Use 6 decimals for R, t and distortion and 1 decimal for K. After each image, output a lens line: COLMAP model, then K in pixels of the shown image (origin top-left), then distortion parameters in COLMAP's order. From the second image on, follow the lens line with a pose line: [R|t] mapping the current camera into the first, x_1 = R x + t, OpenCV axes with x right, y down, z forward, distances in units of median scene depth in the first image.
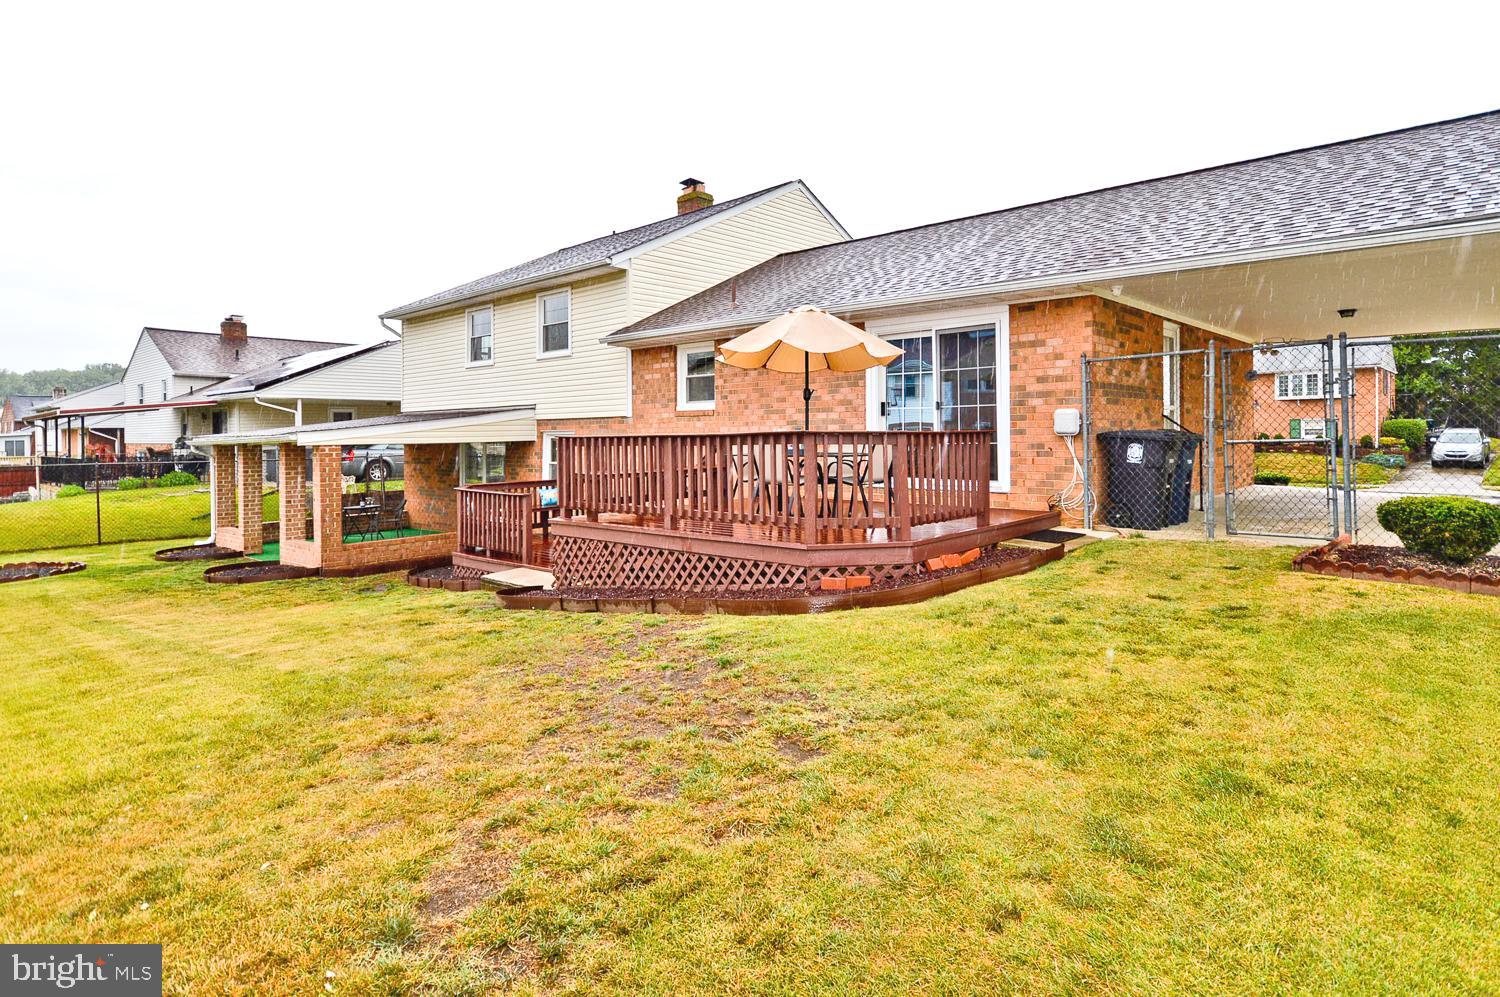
lens RADIAL K [[812.6, 0, 758.4], [0, 812.6, 417.0], [0, 0, 1]] dist [0.030027, 0.000253]
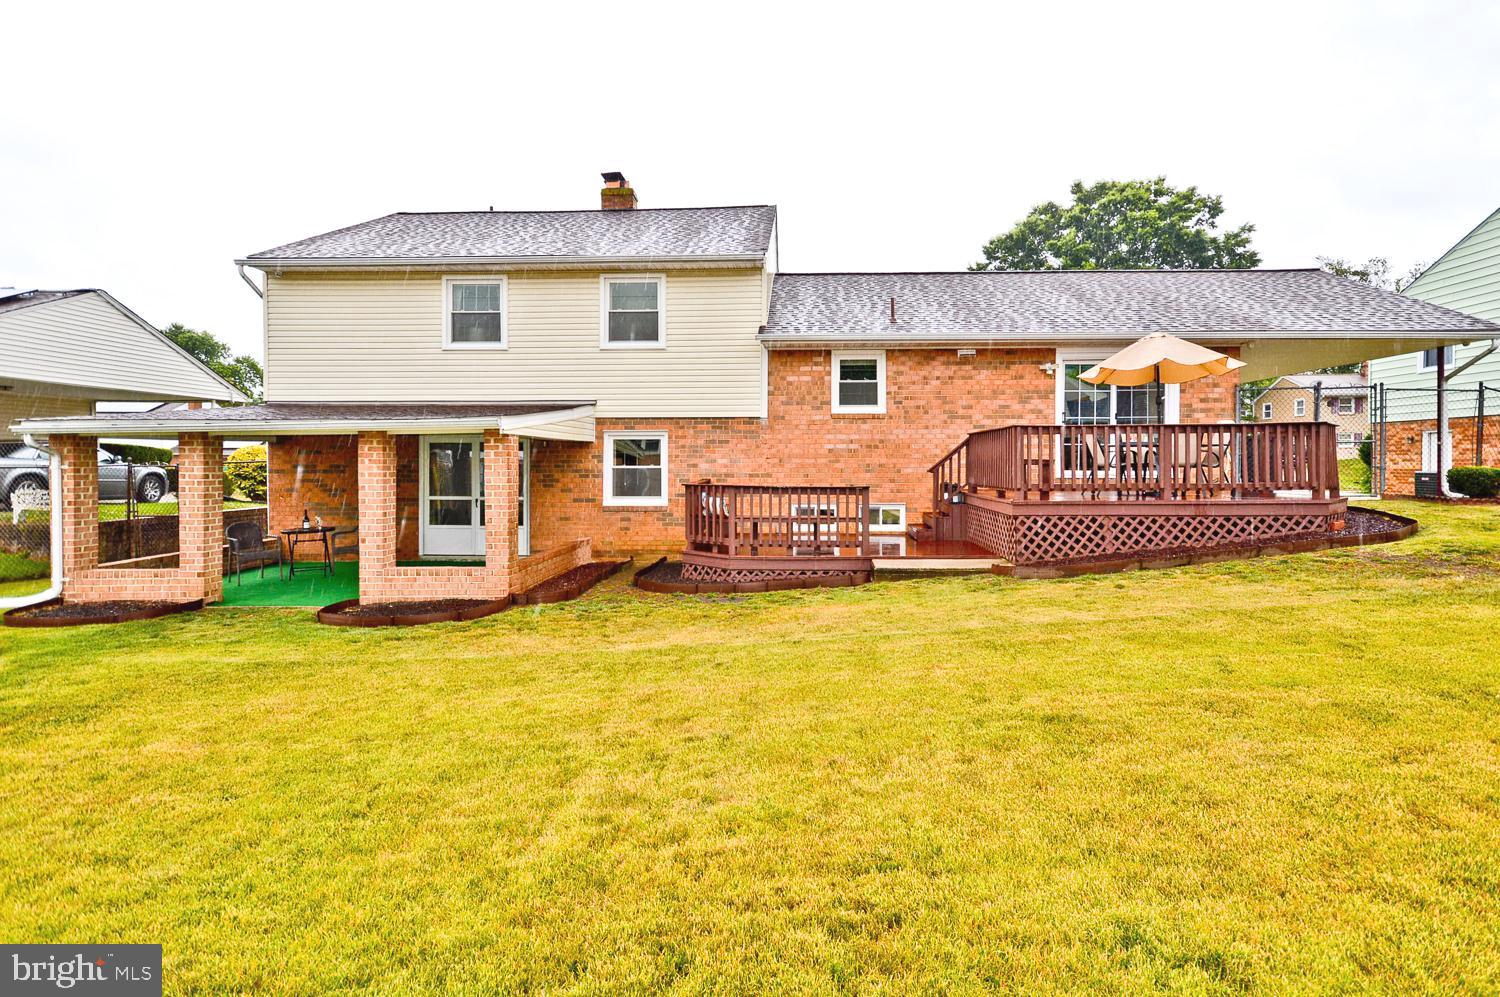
lens RADIAL K [[793.9, 0, 758.0], [0, 793.9, 454.1], [0, 0, 1]] dist [0.028377, -0.001699]
pose [[0.767137, 0.020008, 0.641171, -0.808892], [-0.020925, 0.999762, -0.006161, 0.051897], [-0.641141, -0.008690, 0.767374, 0.275429]]
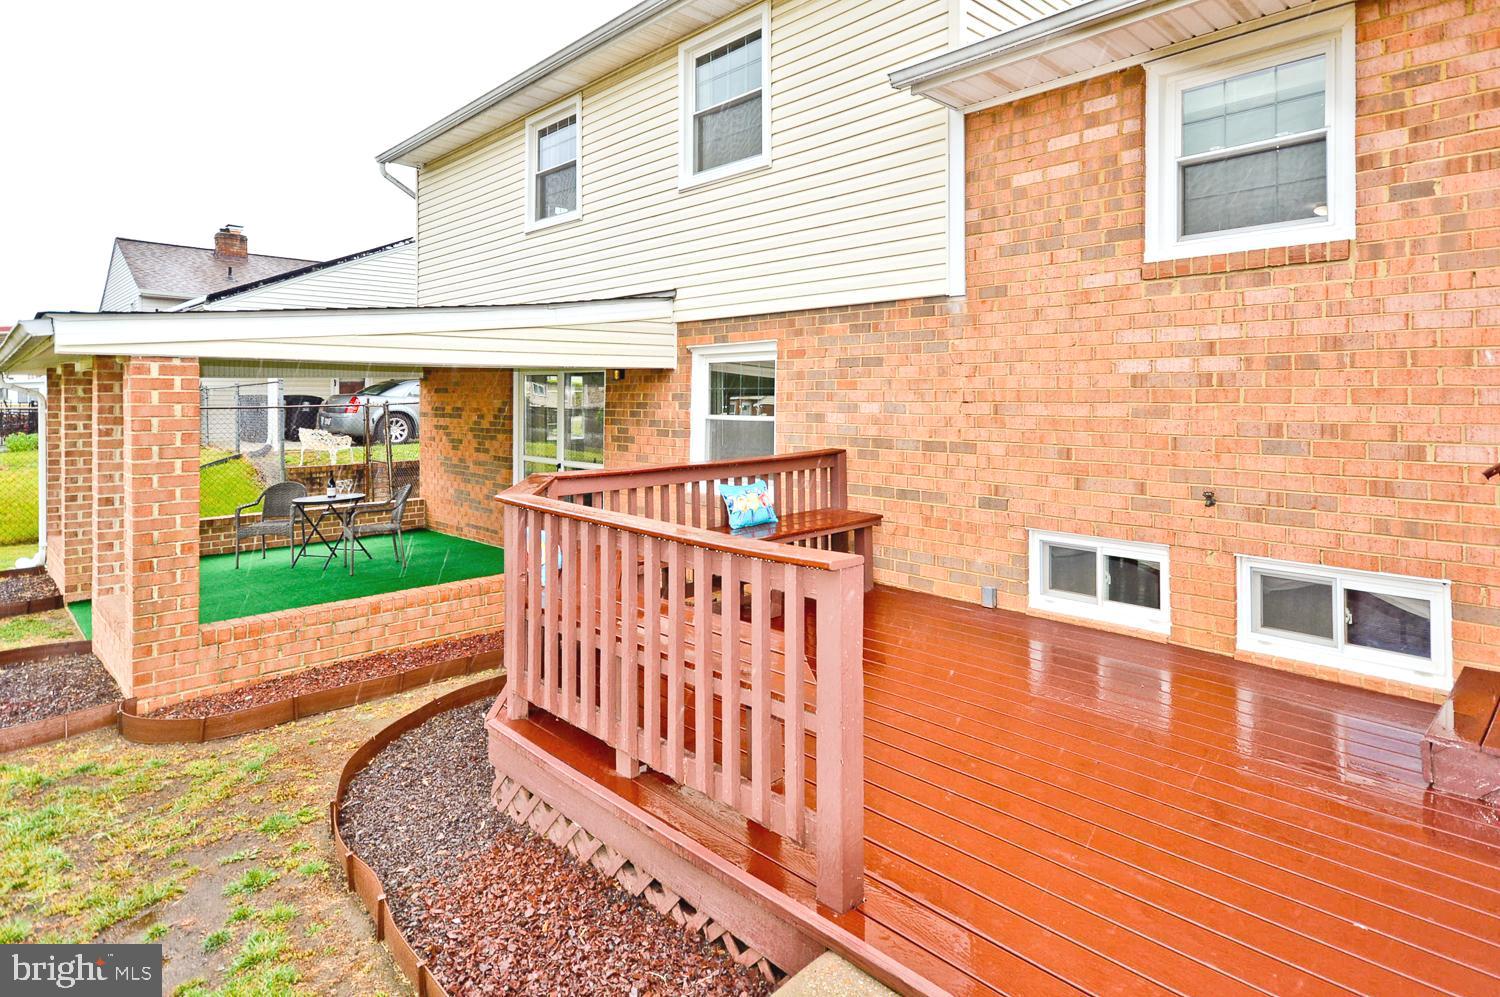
lens RADIAL K [[817.7, 0, 751.4], [0, 817.7, 390.0], [0, 0, 1]] dist [0.036833, -0.000119]
pose [[0.997539, 0.010281, -0.069357, -0.233875], [-0.009291, 0.999850, 0.014590, 0.040290], [0.069496, -0.013910, 0.997485, 0.637858]]
